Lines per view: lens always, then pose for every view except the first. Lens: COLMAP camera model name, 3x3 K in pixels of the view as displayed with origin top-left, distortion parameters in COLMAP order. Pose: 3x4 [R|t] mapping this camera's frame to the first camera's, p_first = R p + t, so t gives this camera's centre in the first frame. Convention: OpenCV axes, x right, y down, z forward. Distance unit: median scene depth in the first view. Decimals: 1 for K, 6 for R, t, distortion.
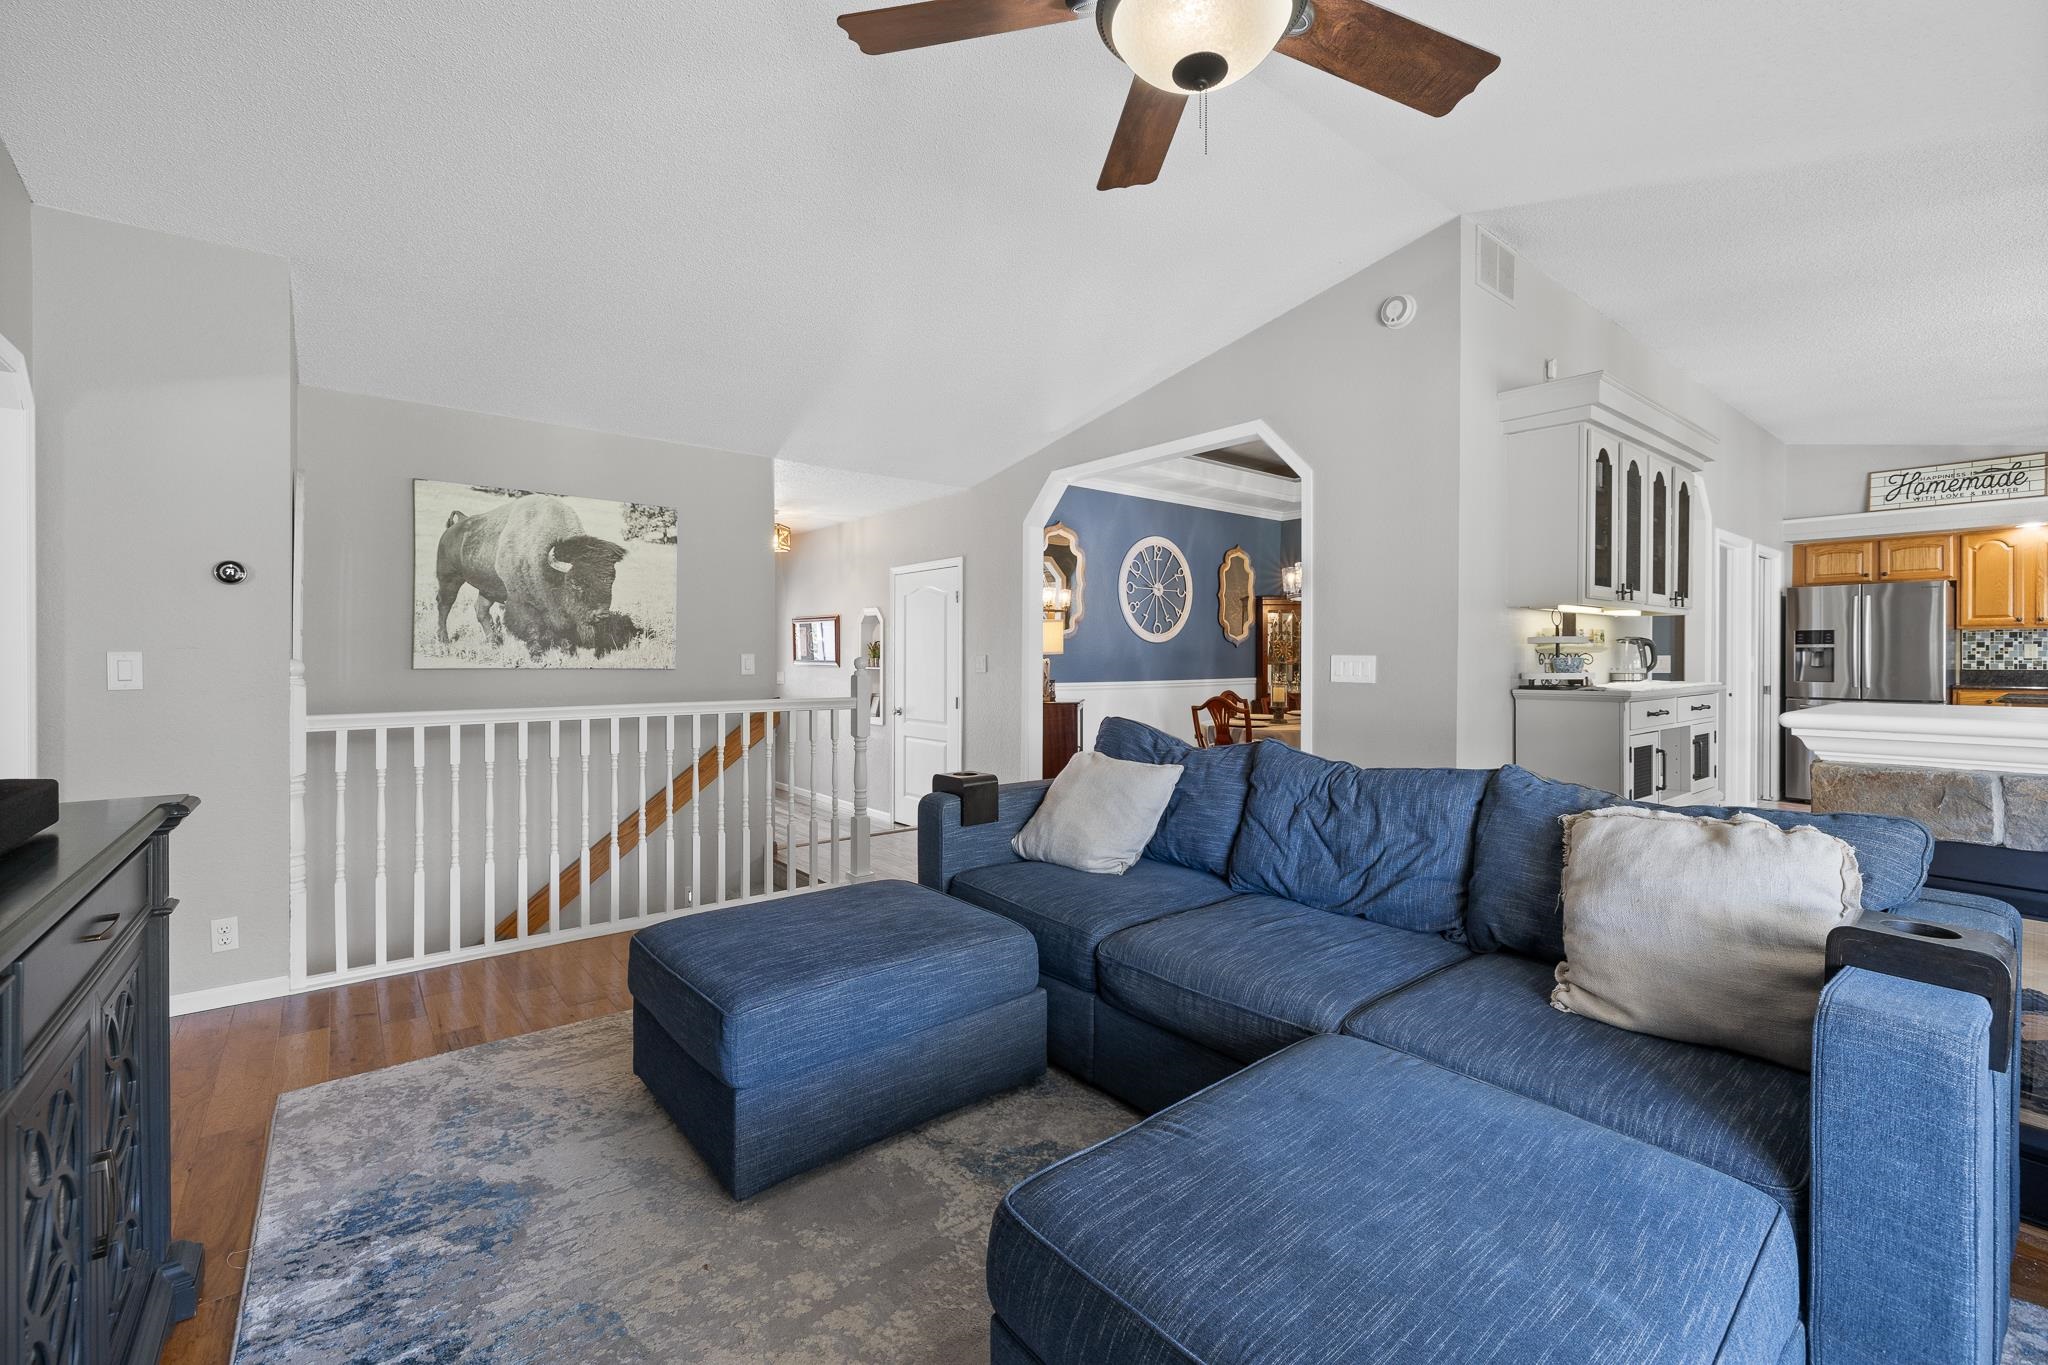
lens RADIAL K [[863.6, 0, 1027.3], [0, 863.6, 665.4], [0, 0, 1]] dist [-0.002939, -0.000031]
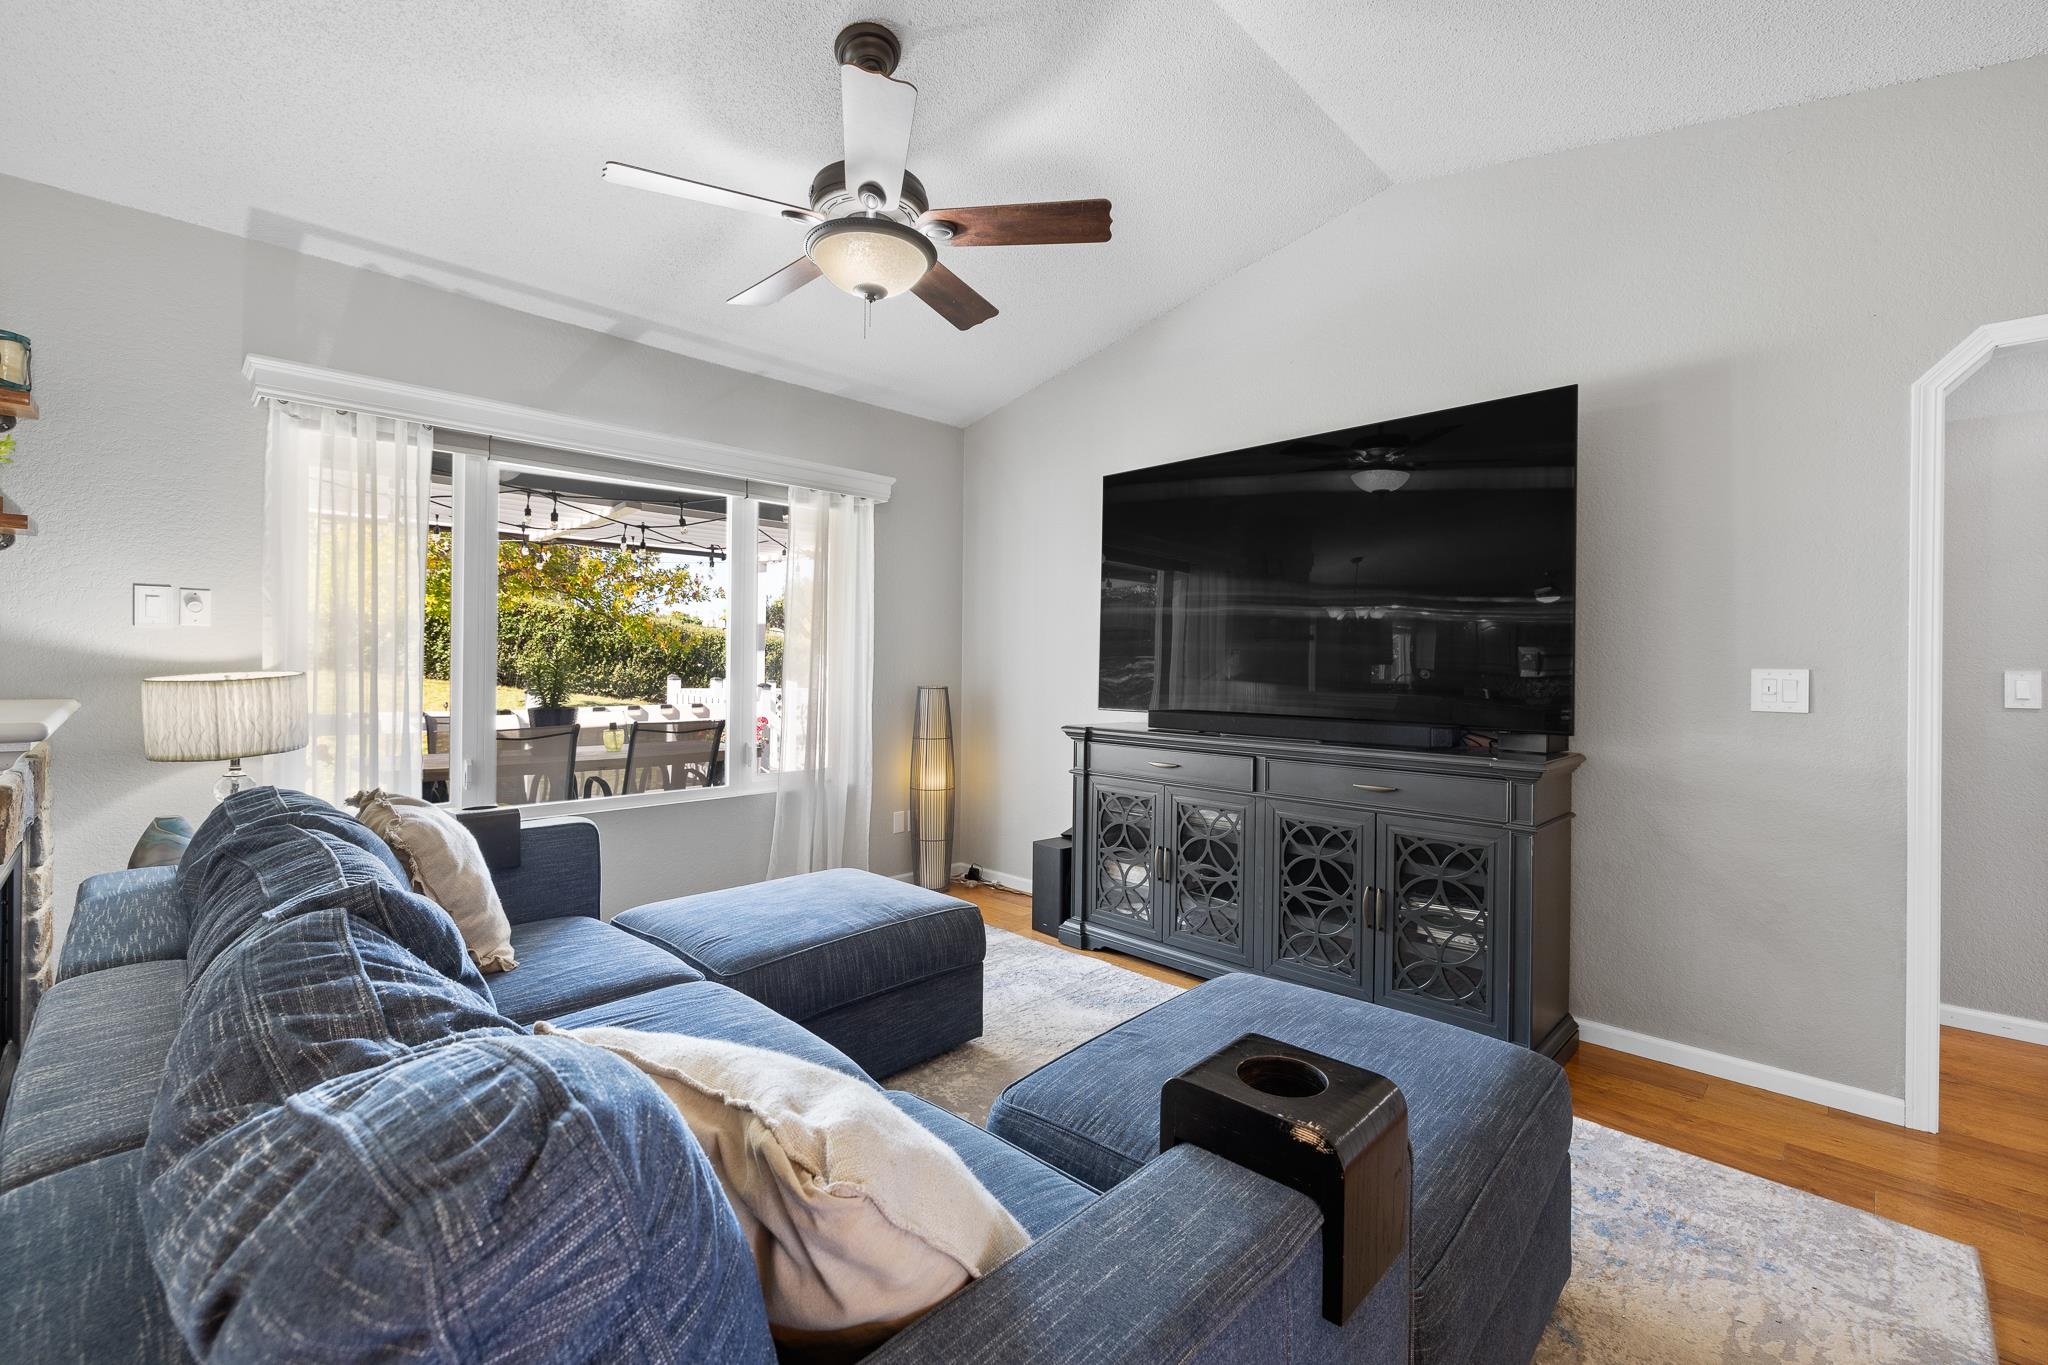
lens RADIAL K [[863.6, 0, 1027.3], [0, 863.6, 665.4], [0, 0, 1]] dist [-0.002939, -0.000031]
pose [[-0.991510, -0.010409, -0.129610, 0.065141], [-0.010853, 0.999937, 0.002715, -0.008389], [0.129574, 0.004099, -0.991561, 1.712696]]
